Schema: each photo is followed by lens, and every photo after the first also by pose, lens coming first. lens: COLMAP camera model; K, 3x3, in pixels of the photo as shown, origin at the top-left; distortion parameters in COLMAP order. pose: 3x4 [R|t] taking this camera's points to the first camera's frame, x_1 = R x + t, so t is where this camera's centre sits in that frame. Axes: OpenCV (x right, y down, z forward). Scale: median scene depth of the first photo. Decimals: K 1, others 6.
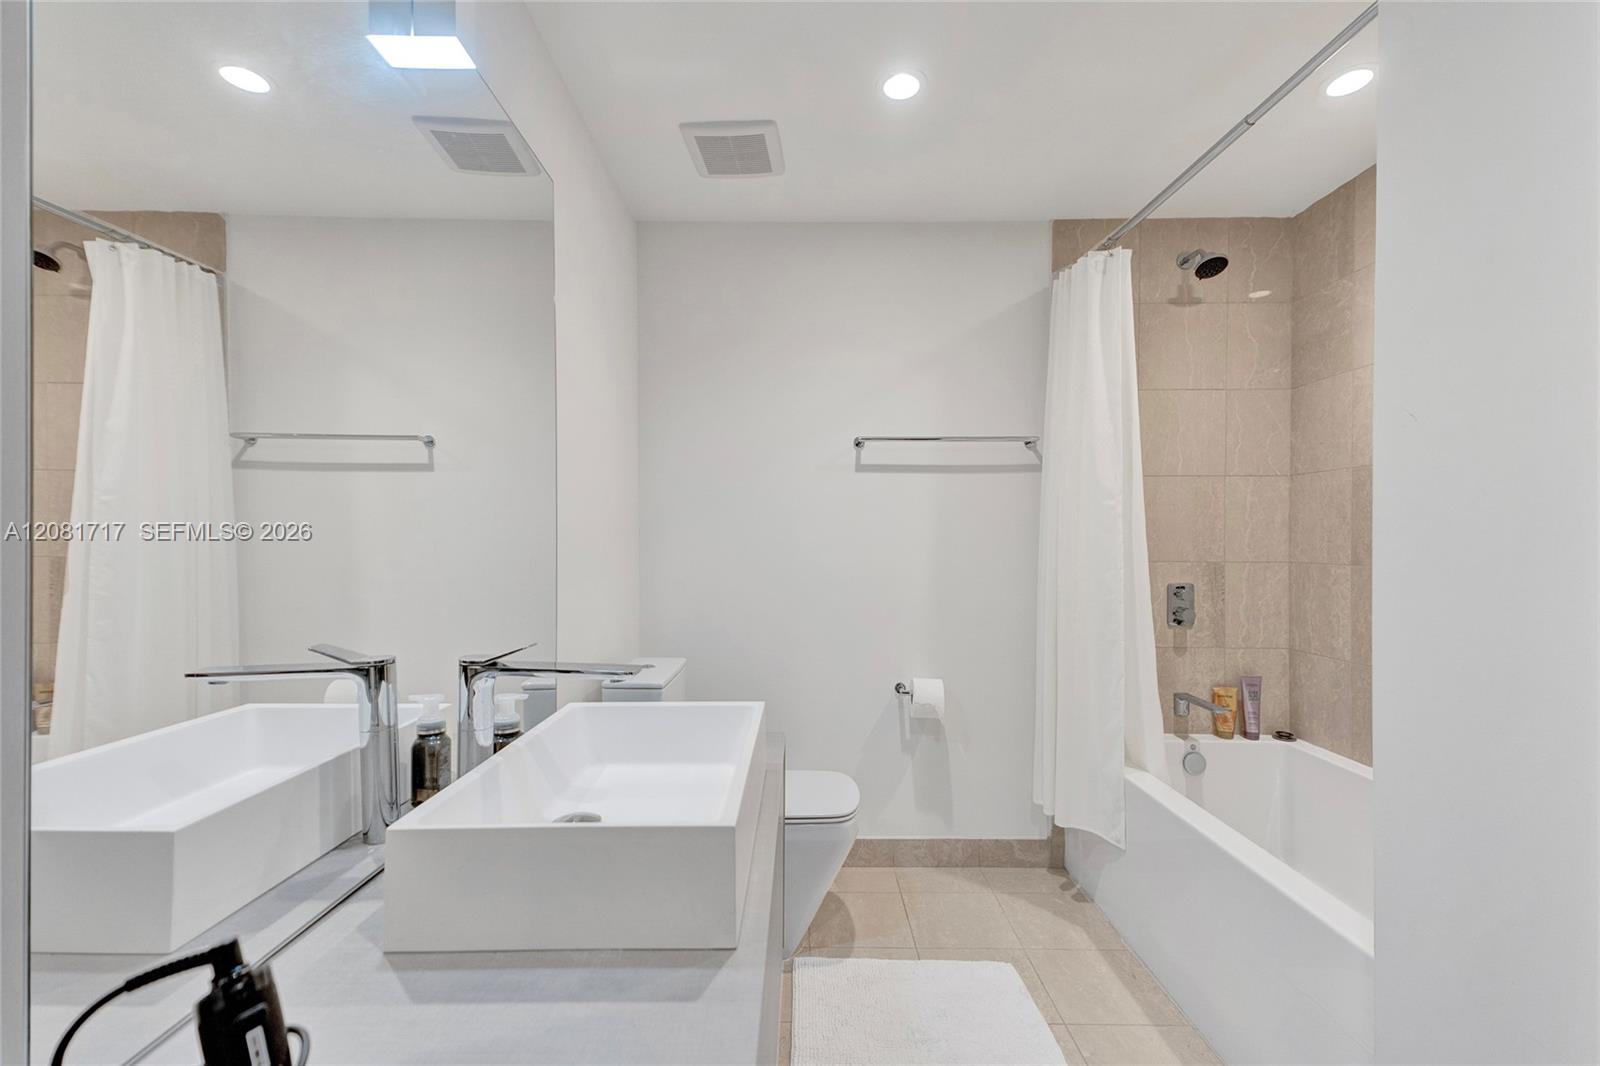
lens RADIAL K [[697.0, 0, 806.3], [0, 697.0, 539.9], [0, 0, 1]] dist [0.048134, -0.019025]
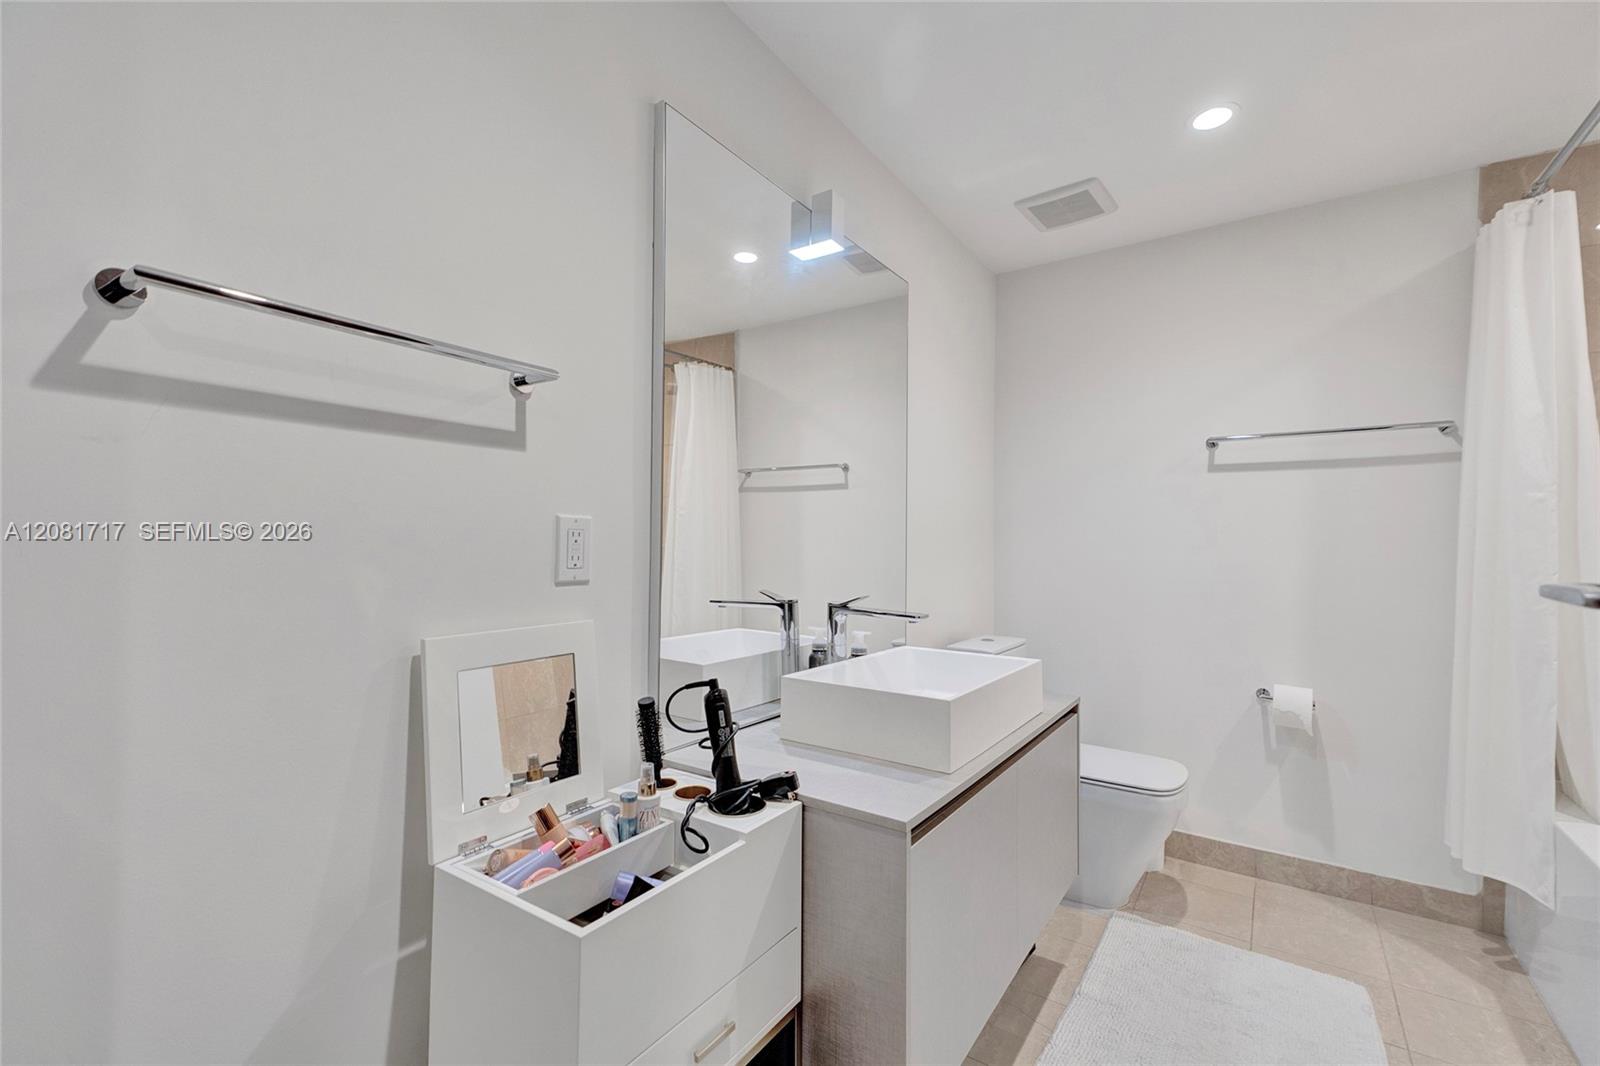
lens RADIAL K [[711.5, 0, 799.2], [0, 711.5, 533.4], [0, 0, 1]] dist [0.008758, 0.000686]
pose [[0.820901, -0.003279, -0.571061, 0.188854], [-0.009208, 0.999778, -0.018977, 0.016806], [0.570996, 0.020836, 0.820688, -0.195082]]
